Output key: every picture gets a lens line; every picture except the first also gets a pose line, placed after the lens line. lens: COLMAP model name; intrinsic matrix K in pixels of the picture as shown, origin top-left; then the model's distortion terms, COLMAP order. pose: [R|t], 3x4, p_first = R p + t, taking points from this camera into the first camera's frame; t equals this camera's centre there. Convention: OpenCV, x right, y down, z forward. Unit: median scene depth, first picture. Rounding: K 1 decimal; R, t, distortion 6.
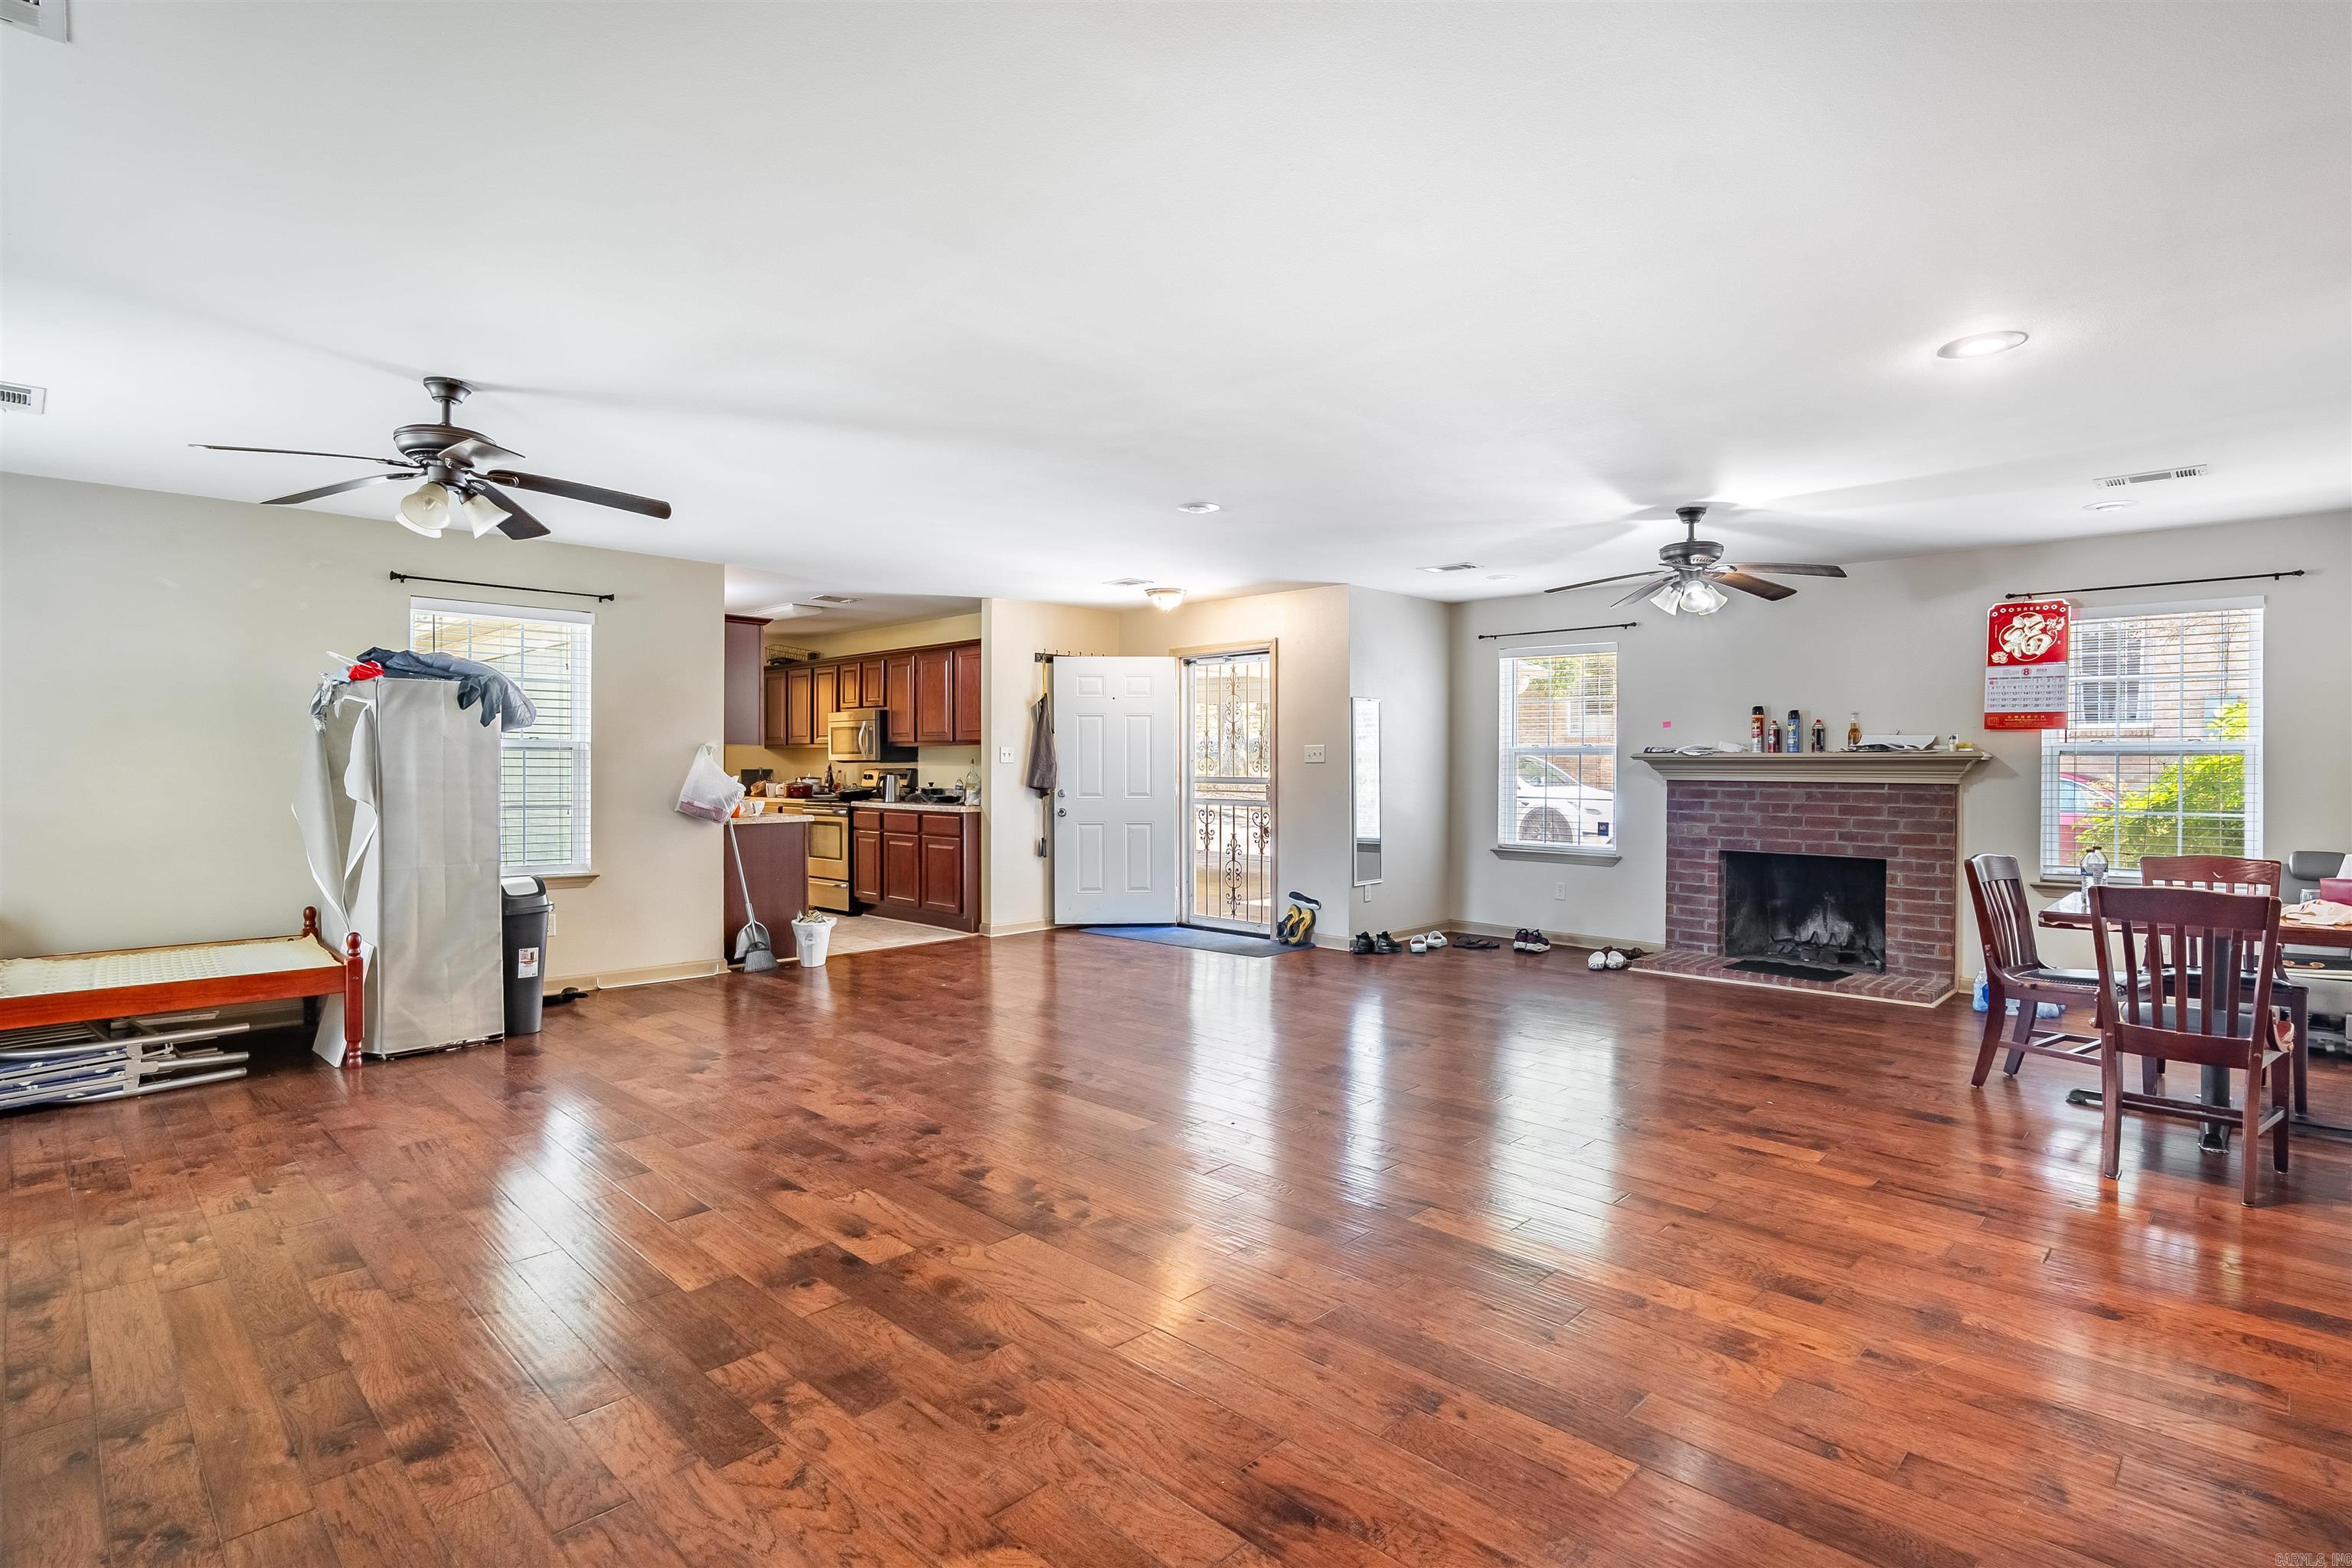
lens RADIAL K [[1147.7, 0, 1176.0], [0, 1147.7, 784.0], [0, 0, 1]] dist [-0.018056, -0.000224]
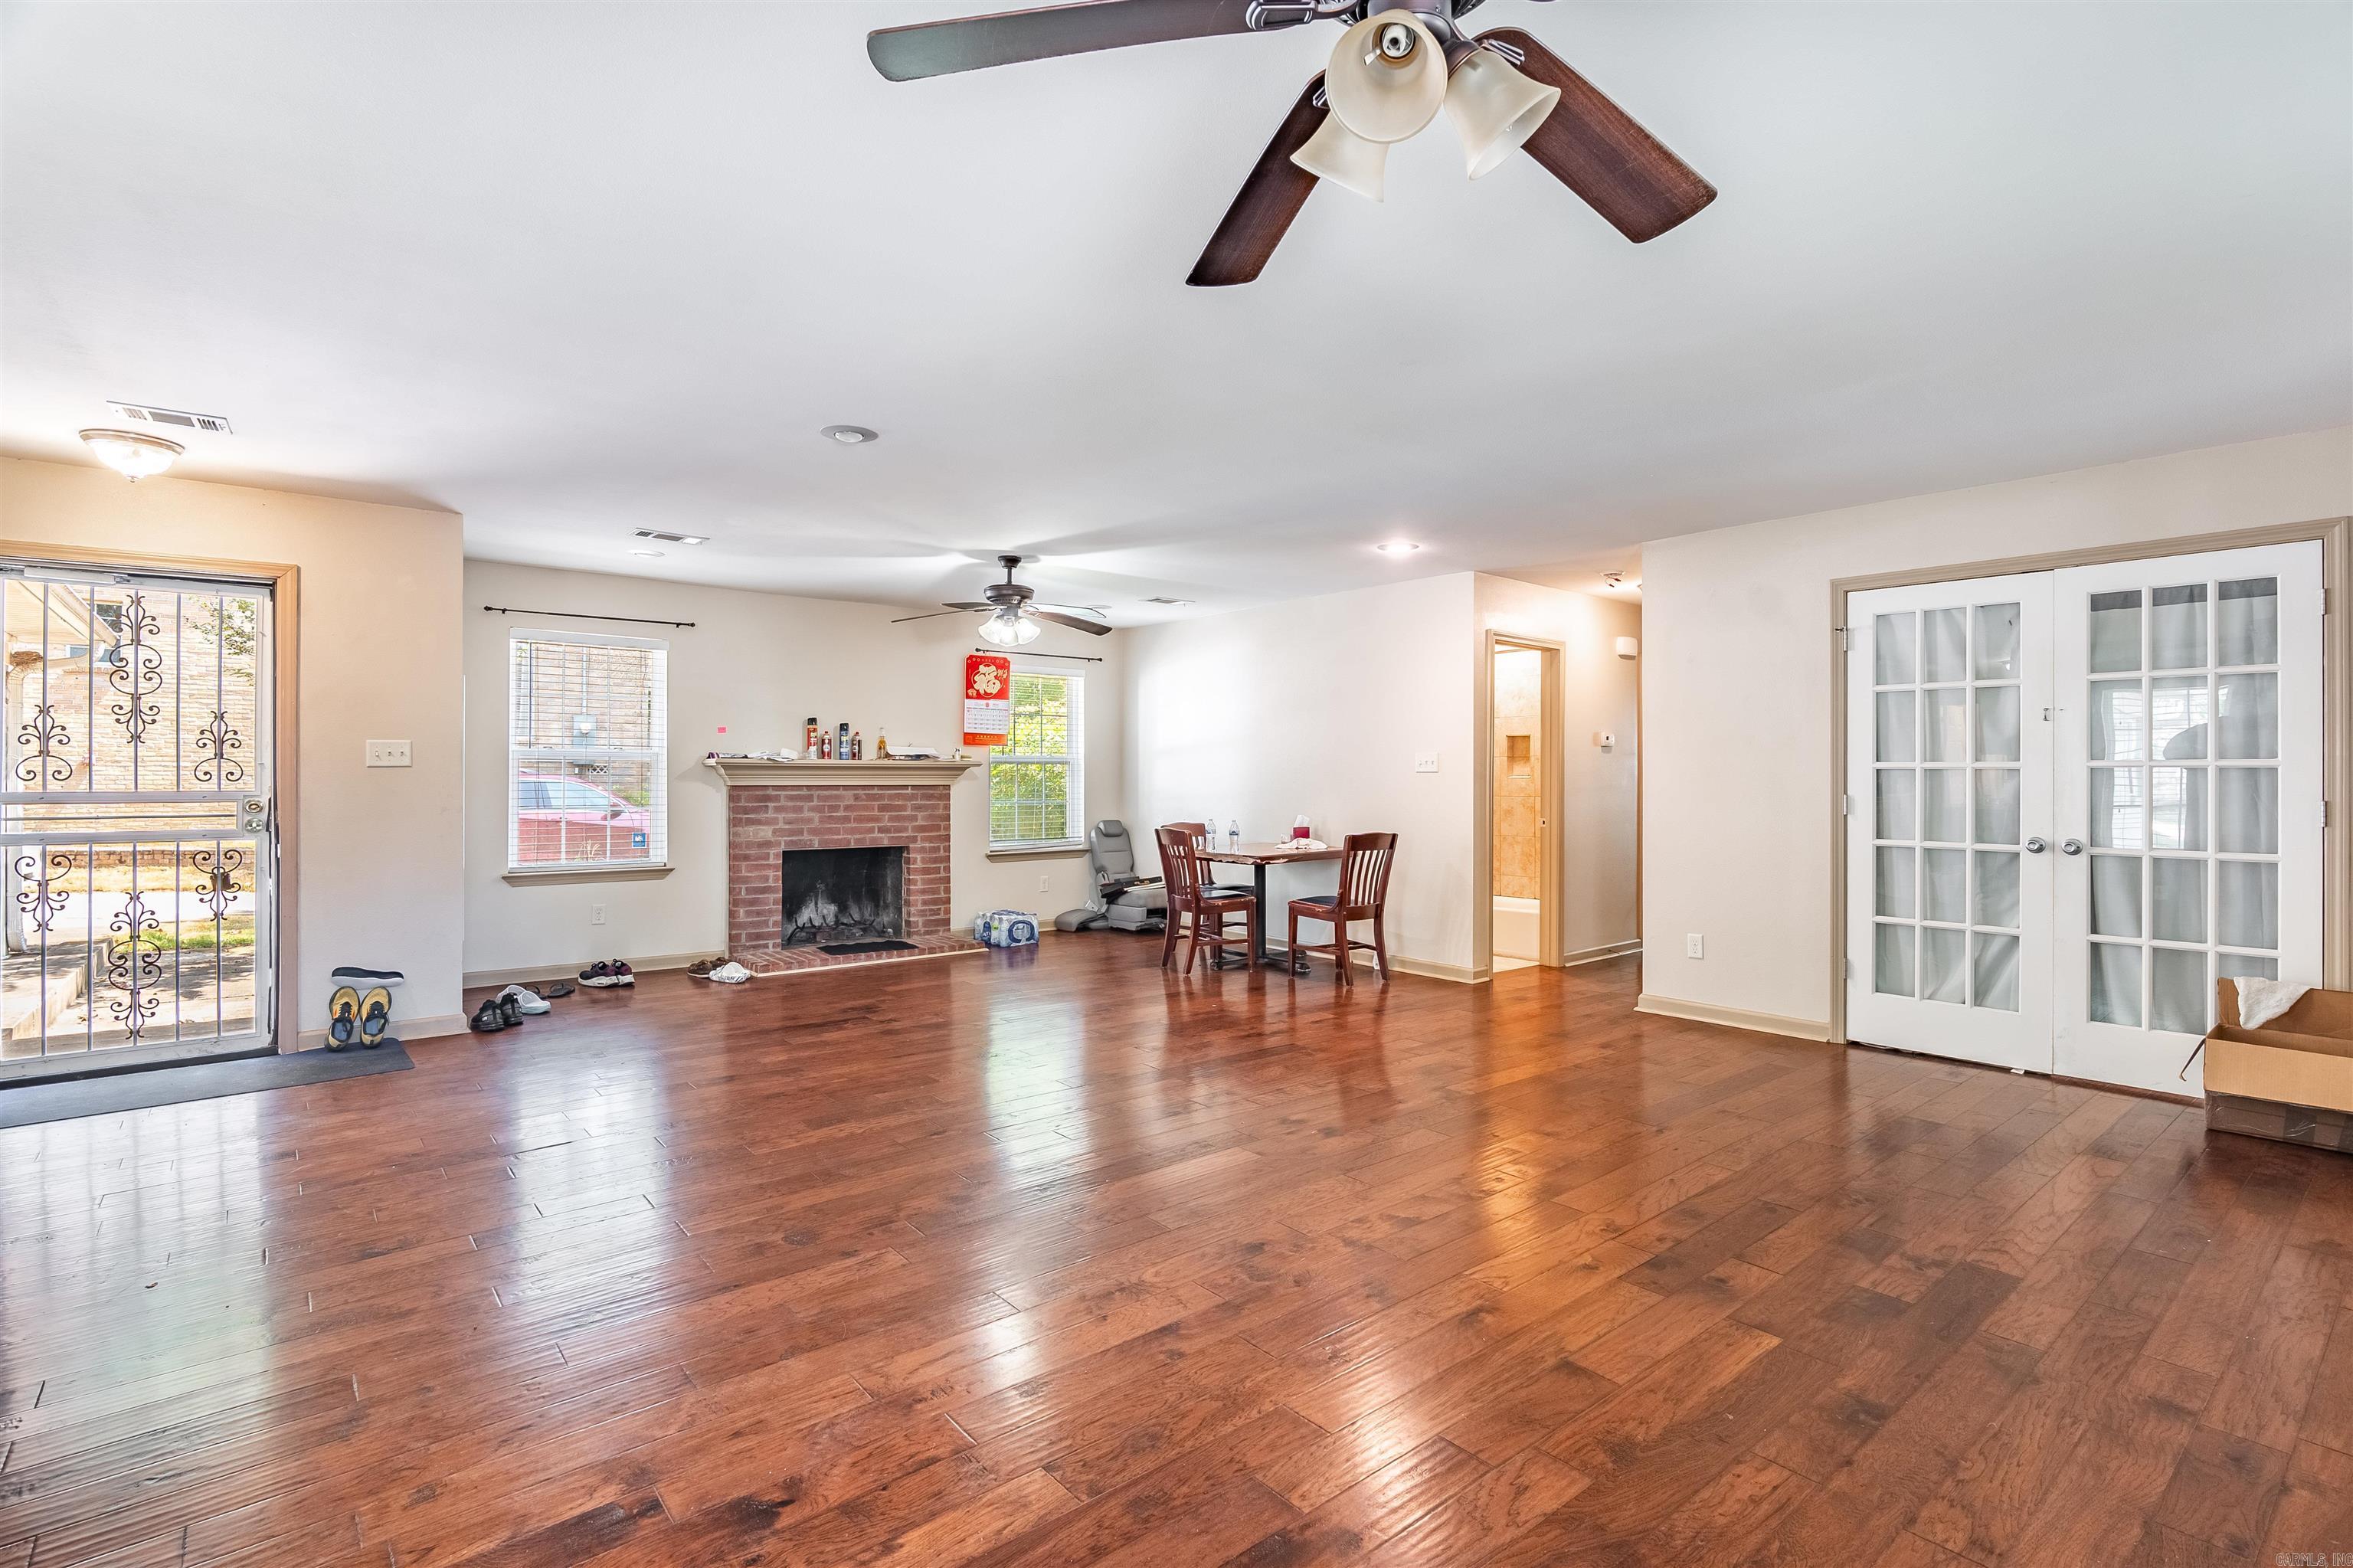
lens RADIAL K [[1117.2, 0, 1176.5], [0, 1117.2, 784.0], [0, 0, 1]] dist [-0.011646, 0.000346]
pose [[0.105435, -0.010646, 0.994369, -0.541421], [0.016317, 0.999827, 0.008974, -0.007737], [-0.994292, 0.015279, 0.105591, 0.548718]]
